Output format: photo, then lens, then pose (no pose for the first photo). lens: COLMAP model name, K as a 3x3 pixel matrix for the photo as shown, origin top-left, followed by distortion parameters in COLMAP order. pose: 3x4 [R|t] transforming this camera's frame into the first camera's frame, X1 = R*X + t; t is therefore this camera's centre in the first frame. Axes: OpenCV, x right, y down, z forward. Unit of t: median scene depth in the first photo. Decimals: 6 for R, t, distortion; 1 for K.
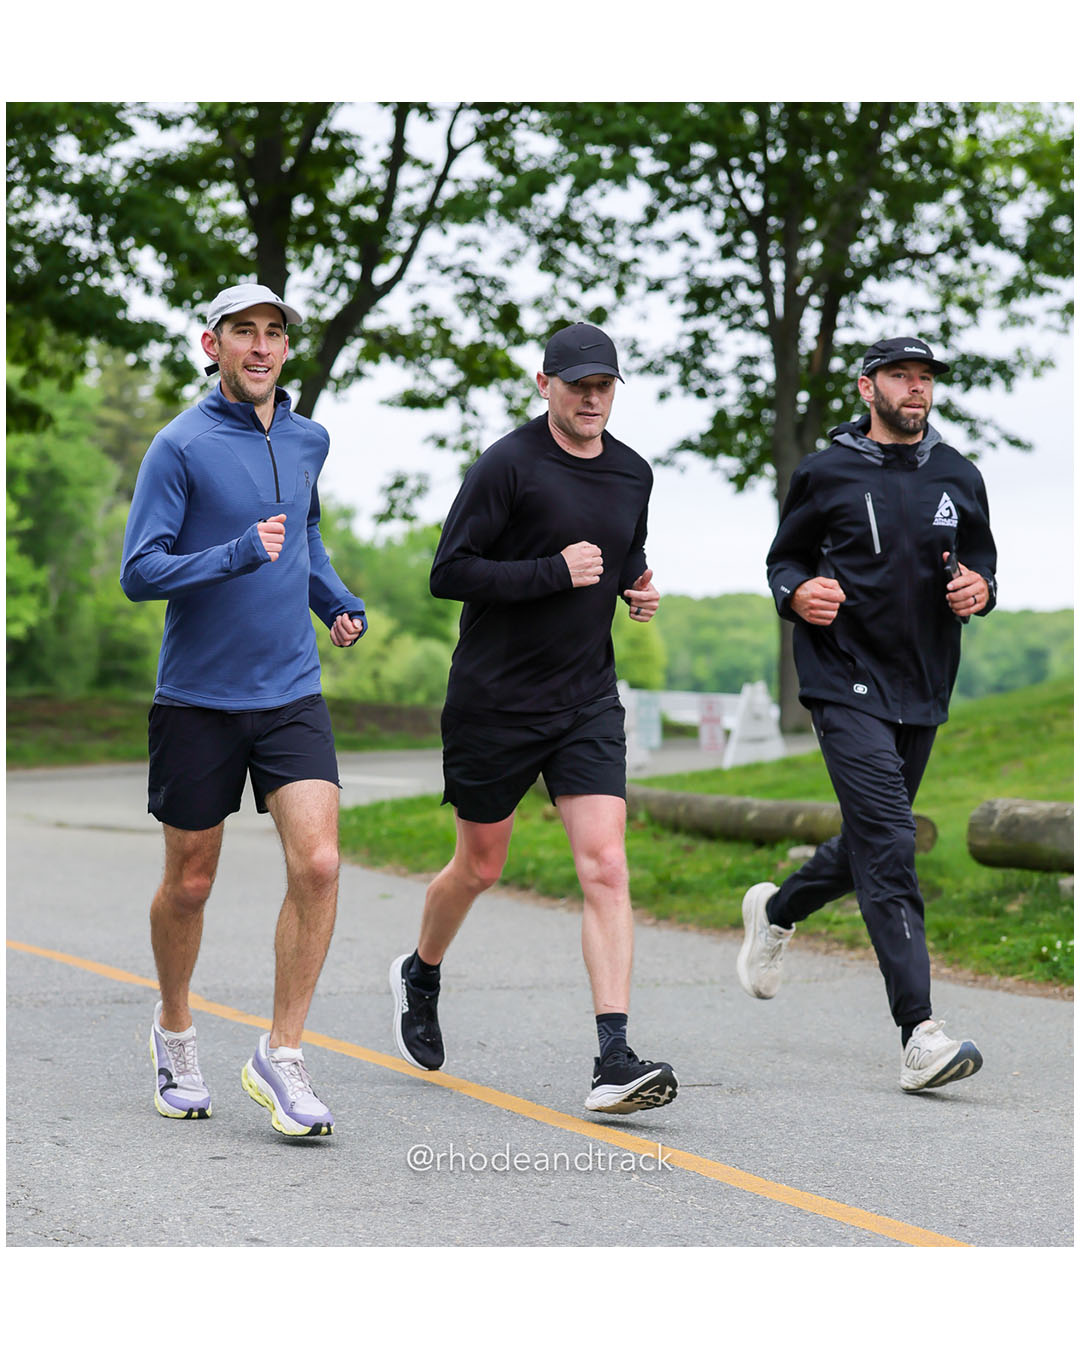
lens RADIAL K [[3772.3, 0, 509.7], [0, 3772.3, 676.8], [0, 0, 1]] dist [0.073900, 0.191568]
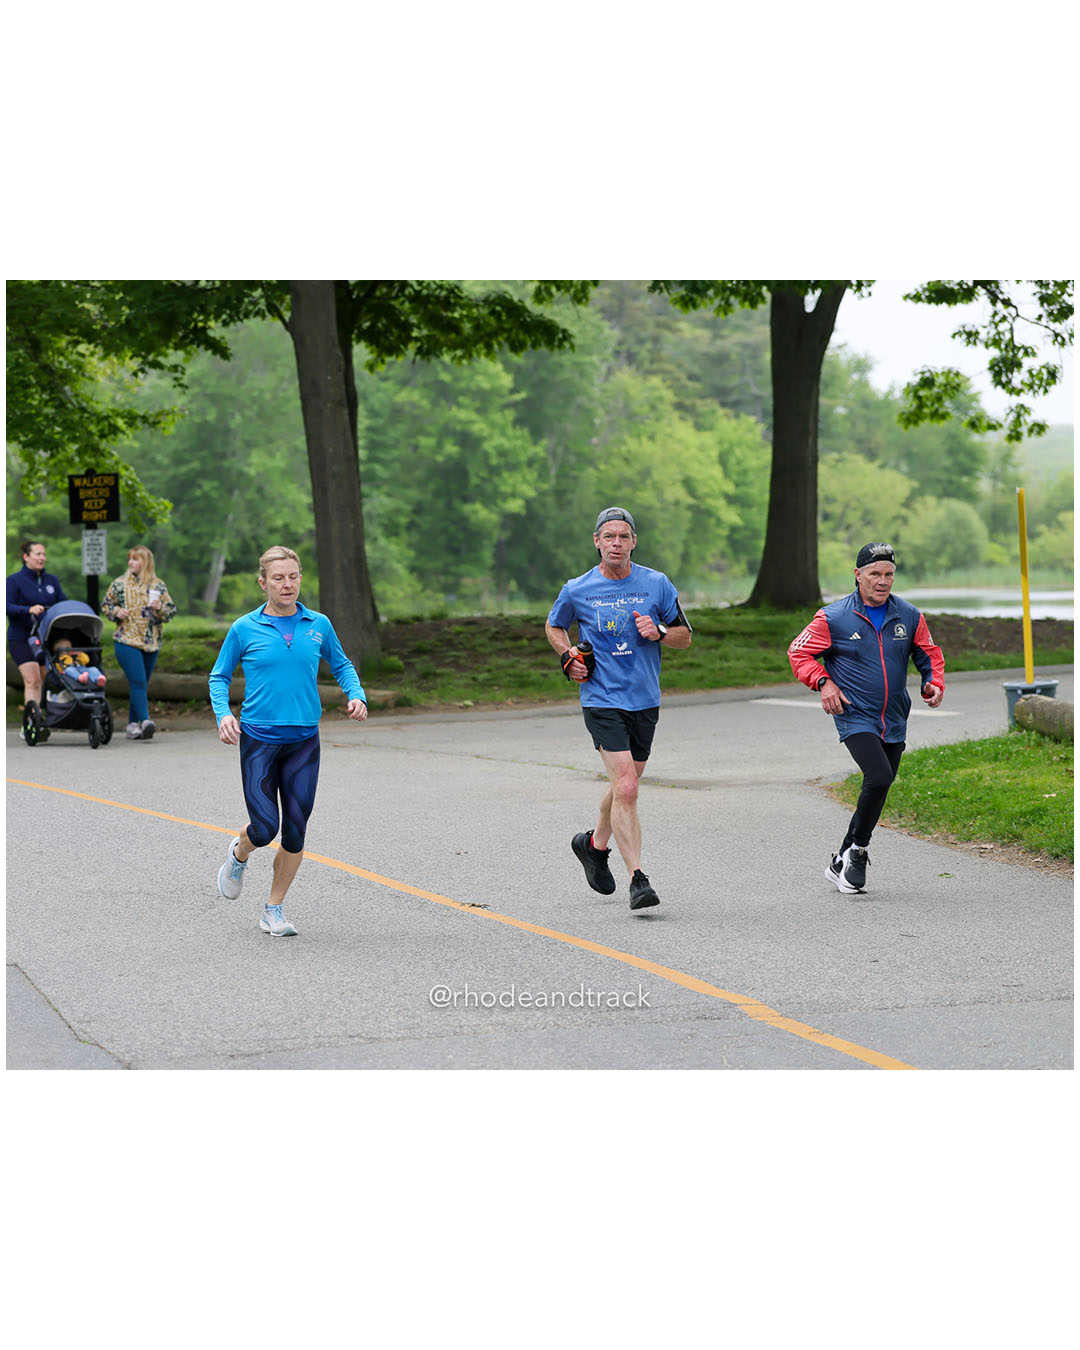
lens RADIAL K [[3237.2, 0, 539.1], [0, 3237.2, 677.4], [0, 0, 1]] dist [0.304634, 0.086837]
pose [[0.986949, -0.029785, -0.158256, 0.002021], [0.024319, 0.999043, -0.036360, 0.037969], [0.159188, 0.032037, 0.986728, 0.123375]]
